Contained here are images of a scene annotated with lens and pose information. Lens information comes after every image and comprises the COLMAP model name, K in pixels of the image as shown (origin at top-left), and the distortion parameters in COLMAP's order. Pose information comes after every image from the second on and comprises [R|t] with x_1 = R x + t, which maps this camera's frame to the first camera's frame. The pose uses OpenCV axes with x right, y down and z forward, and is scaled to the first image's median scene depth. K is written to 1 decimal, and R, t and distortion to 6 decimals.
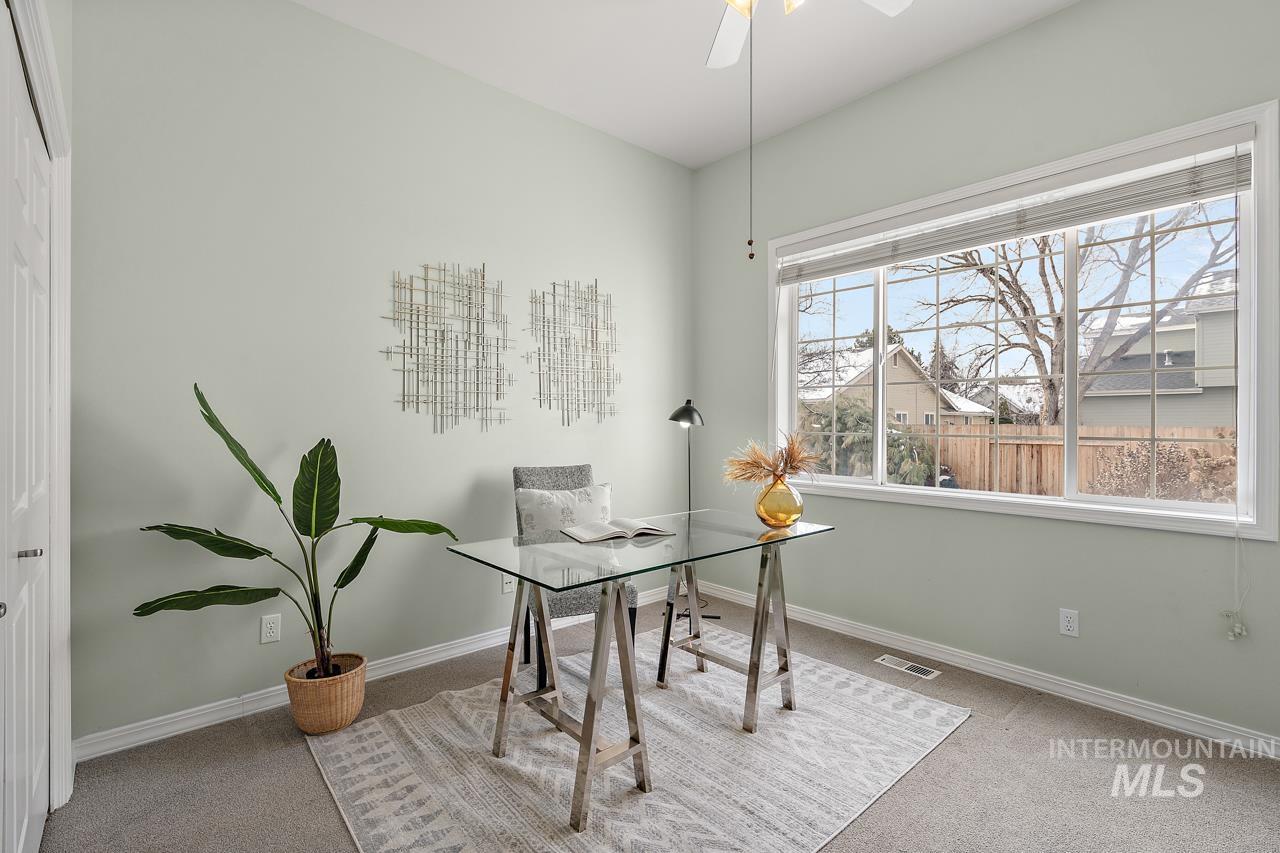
lens RADIAL K [[586.2, 0, 639.4], [0, 586.2, 428.8], [0, 0, 1]] dist [-0.008844, 0.000284]
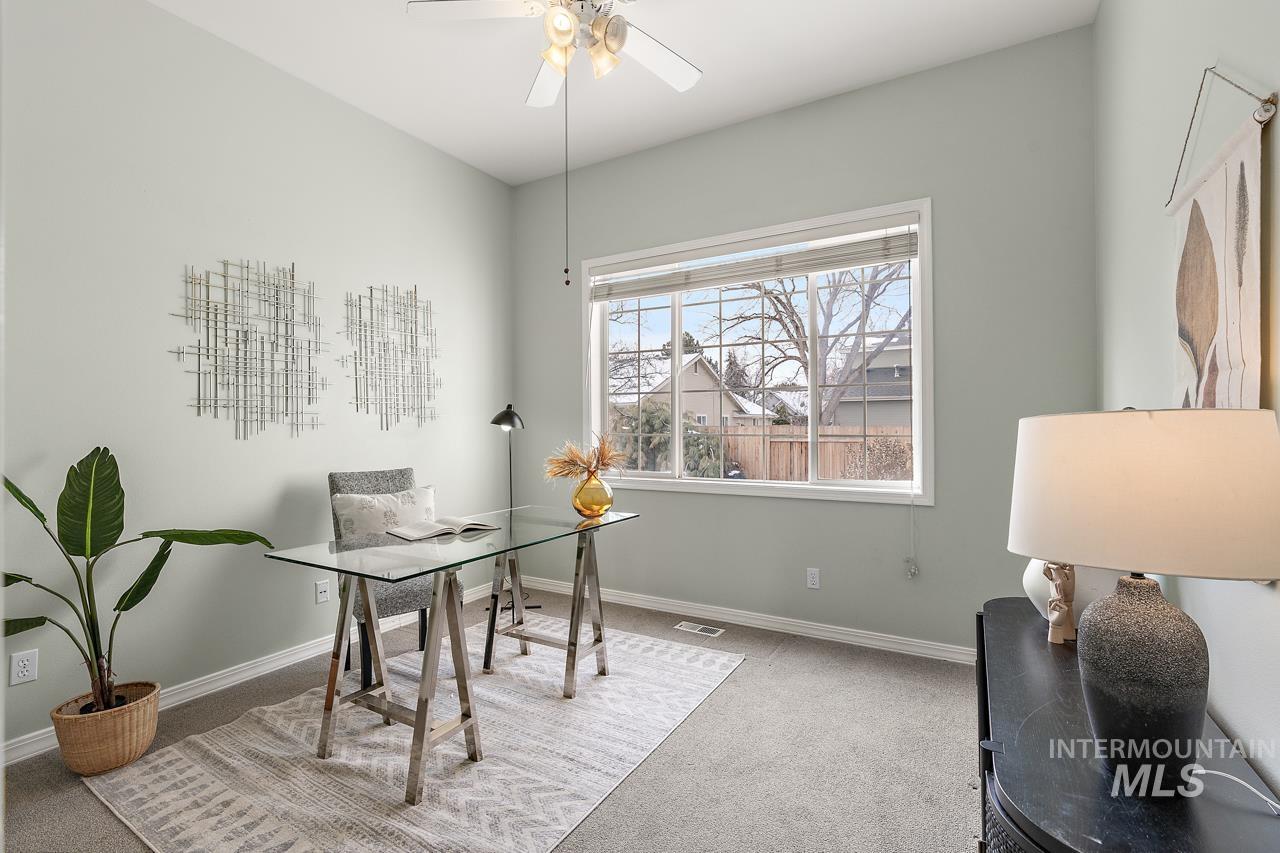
lens RADIAL K [[582.3, 0, 639.1], [0, 582.3, 415.7], [0, 0, 1]] dist [-0.006617, 0.000749]
pose [[0.951889, -0.002785, 0.306431, -0.023136], [0.011181, 0.999609, -0.025645, 0.000605], [-0.306240, 0.027837, 0.951547, -0.111582]]
